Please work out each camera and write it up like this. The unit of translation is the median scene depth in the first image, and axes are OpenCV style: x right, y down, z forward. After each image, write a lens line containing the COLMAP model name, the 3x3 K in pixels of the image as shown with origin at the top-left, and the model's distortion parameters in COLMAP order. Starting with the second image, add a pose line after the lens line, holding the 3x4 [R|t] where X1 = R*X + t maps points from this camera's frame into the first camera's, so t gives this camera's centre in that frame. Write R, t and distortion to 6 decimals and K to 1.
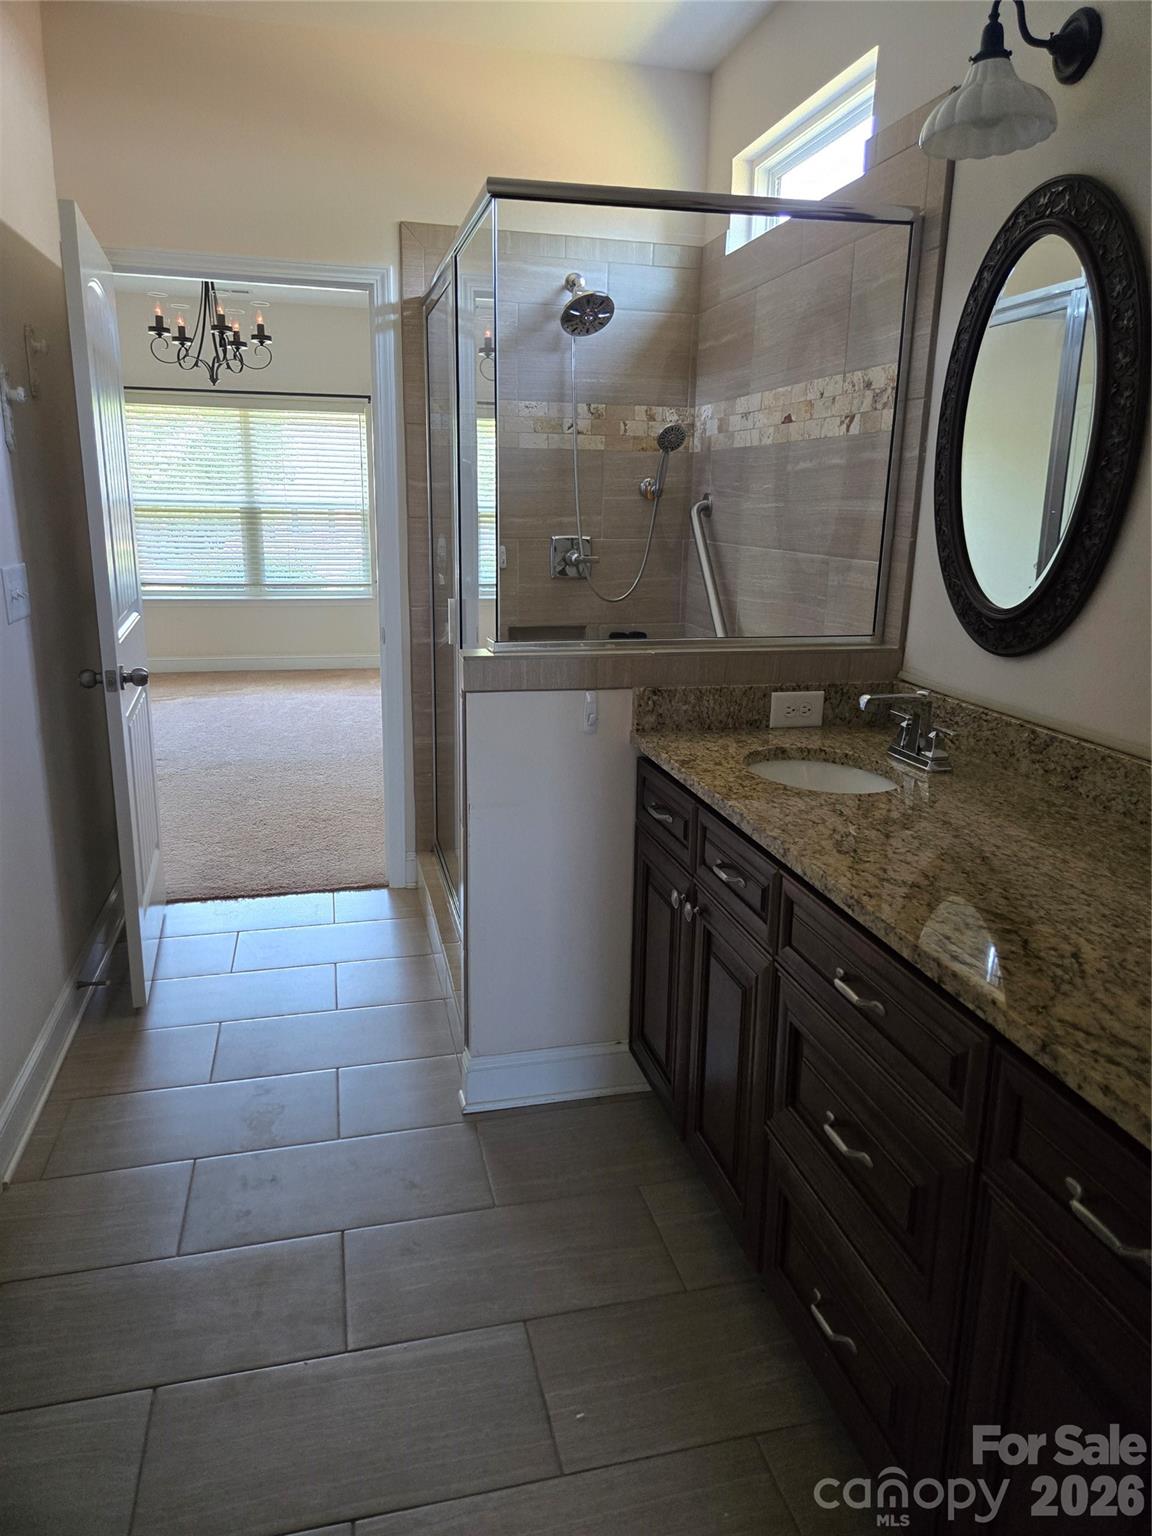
lens RADIAL K [[1029.7, 0, 585.3], [0, 1029.7, 756.1], [0, 0, 1]] dist [0.085811, -0.081137]
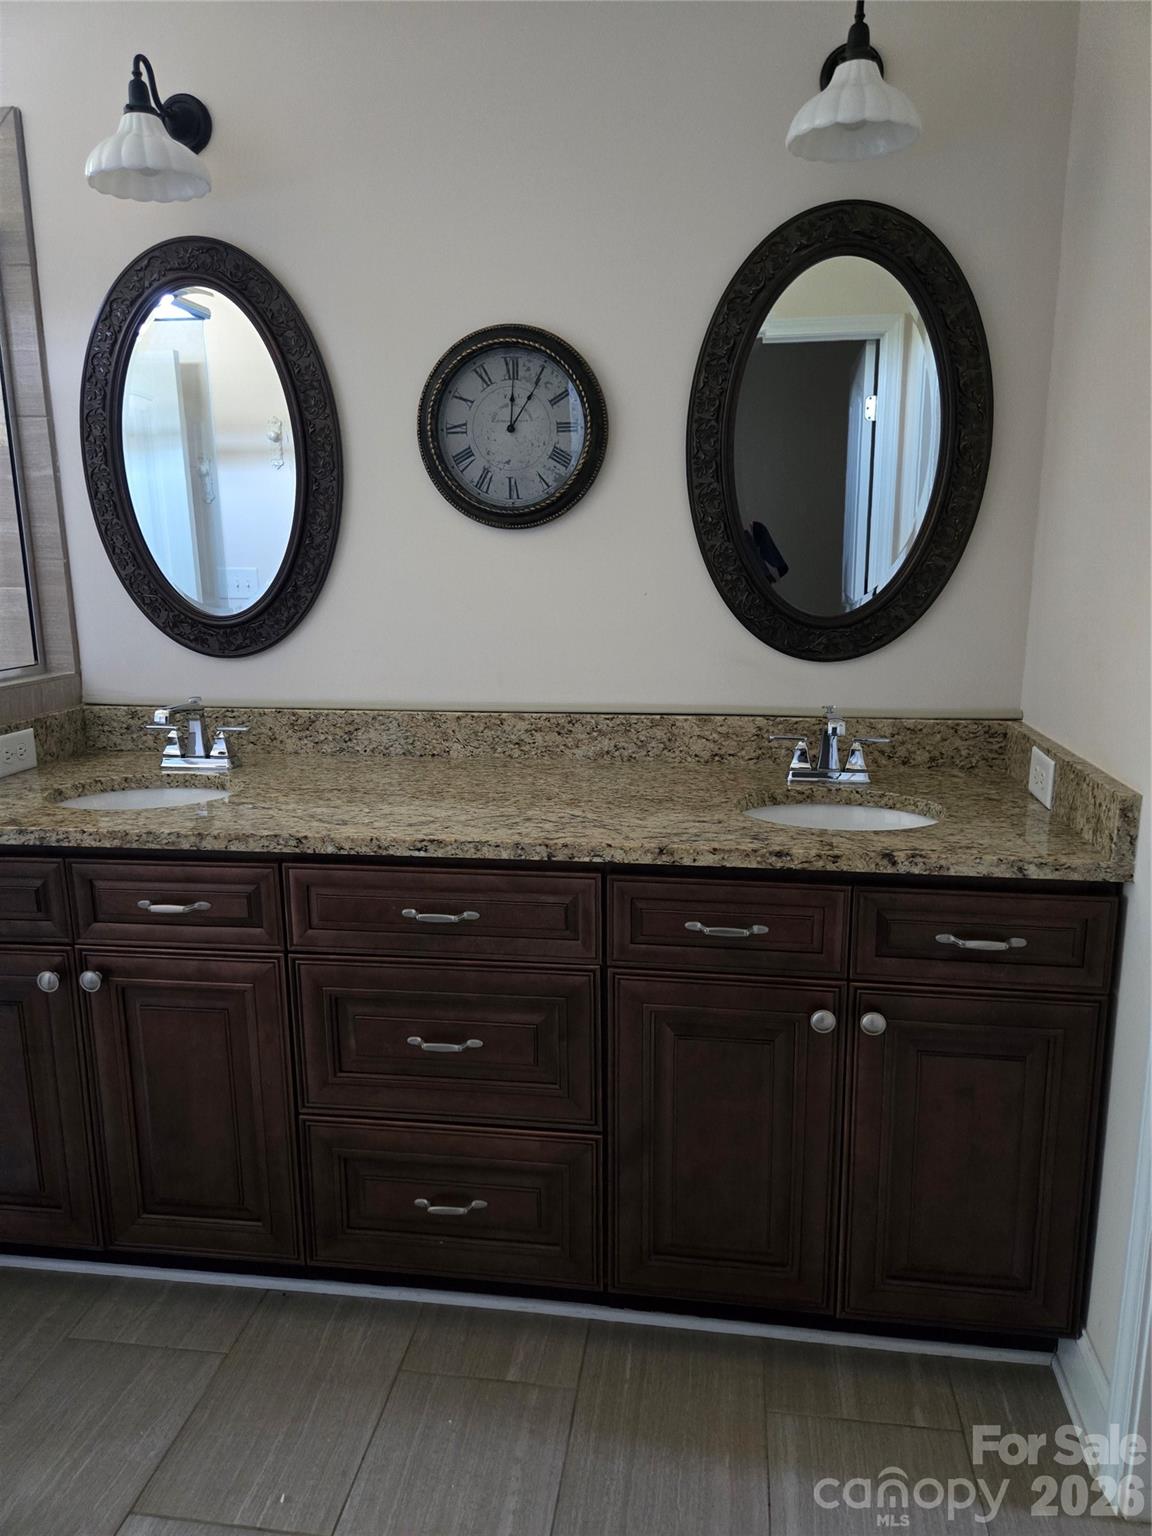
lens RADIAL K [[1029.7, 0, 585.3], [0, 1029.7, 756.1], [0, 0, 1]] dist [0.085811, -0.081137]
pose [[0.381797, -0.207811, 0.900581, -0.494971], [0.242814, 0.962720, 0.119210, -0.036411], [-0.891781, 0.173159, 0.418023, 0.222053]]
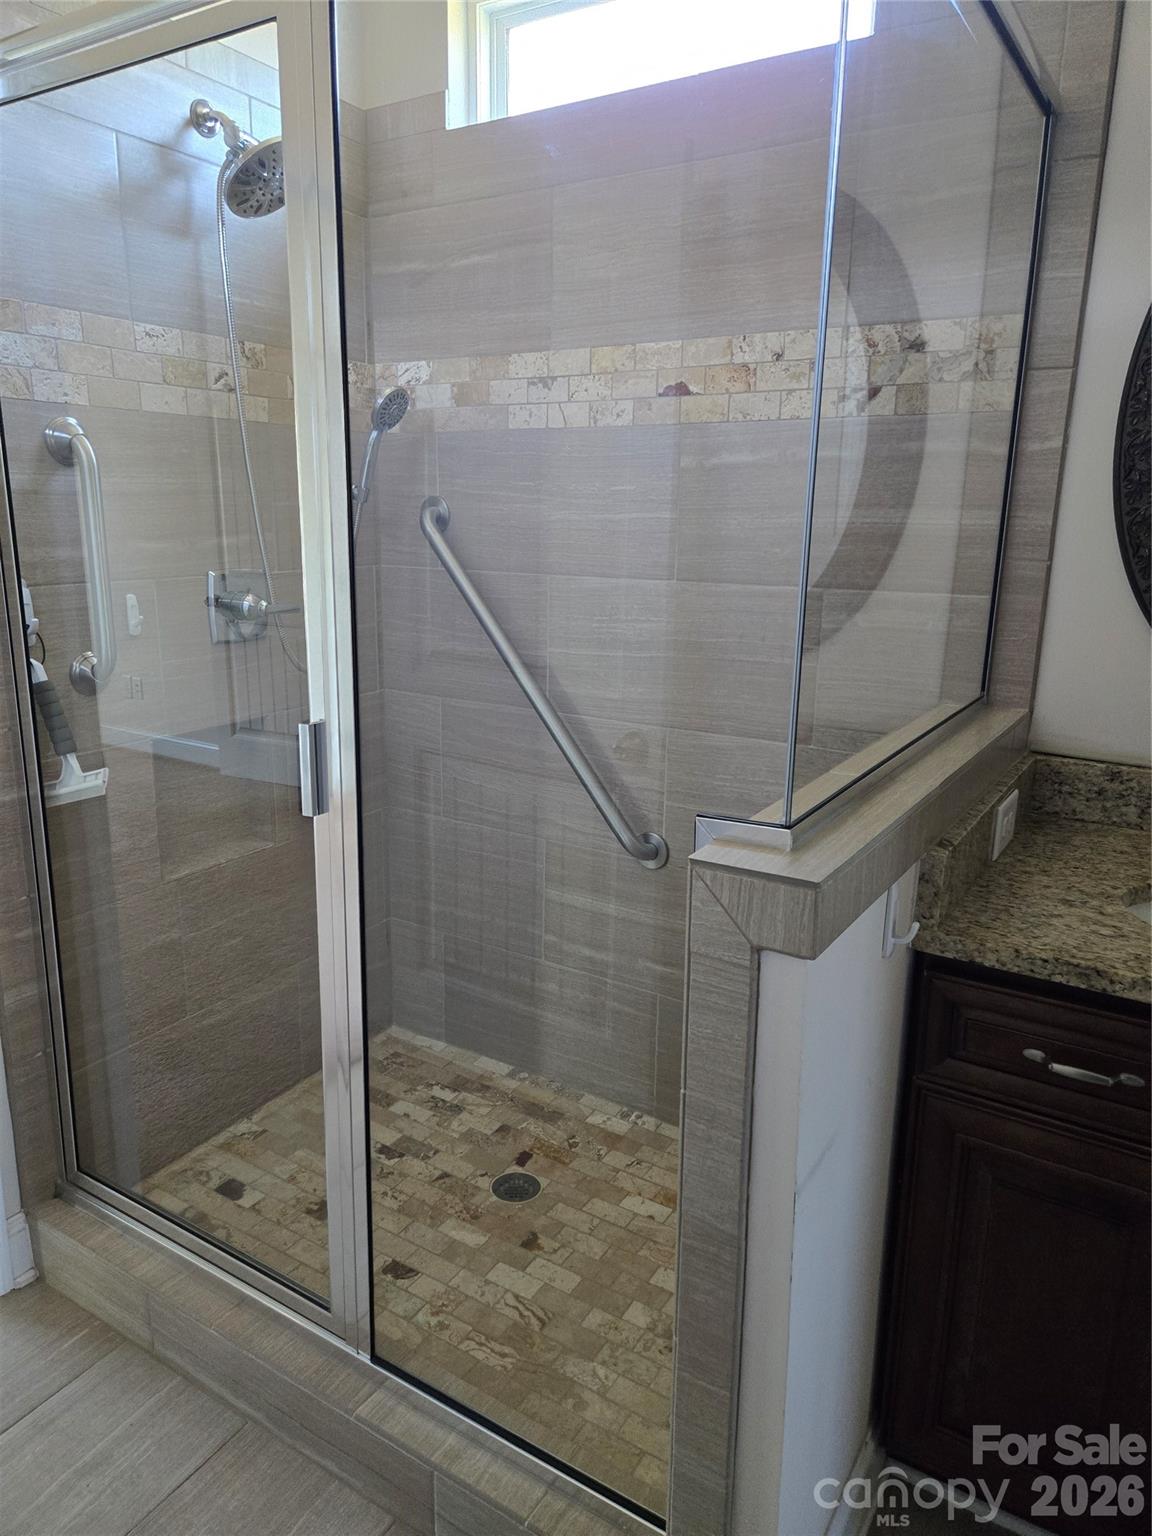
lens RADIAL K [[1029.7, 0, 585.3], [0, 1029.7, 756.1], [0, 0, 1]] dist [0.085811, -0.081137]
pose [[0.720986, -0.175335, 0.670400, -0.511344], [0.170382, 0.982614, 0.073752, -0.216987], [-0.671676, 0.061050, 0.738325, 0.806861]]
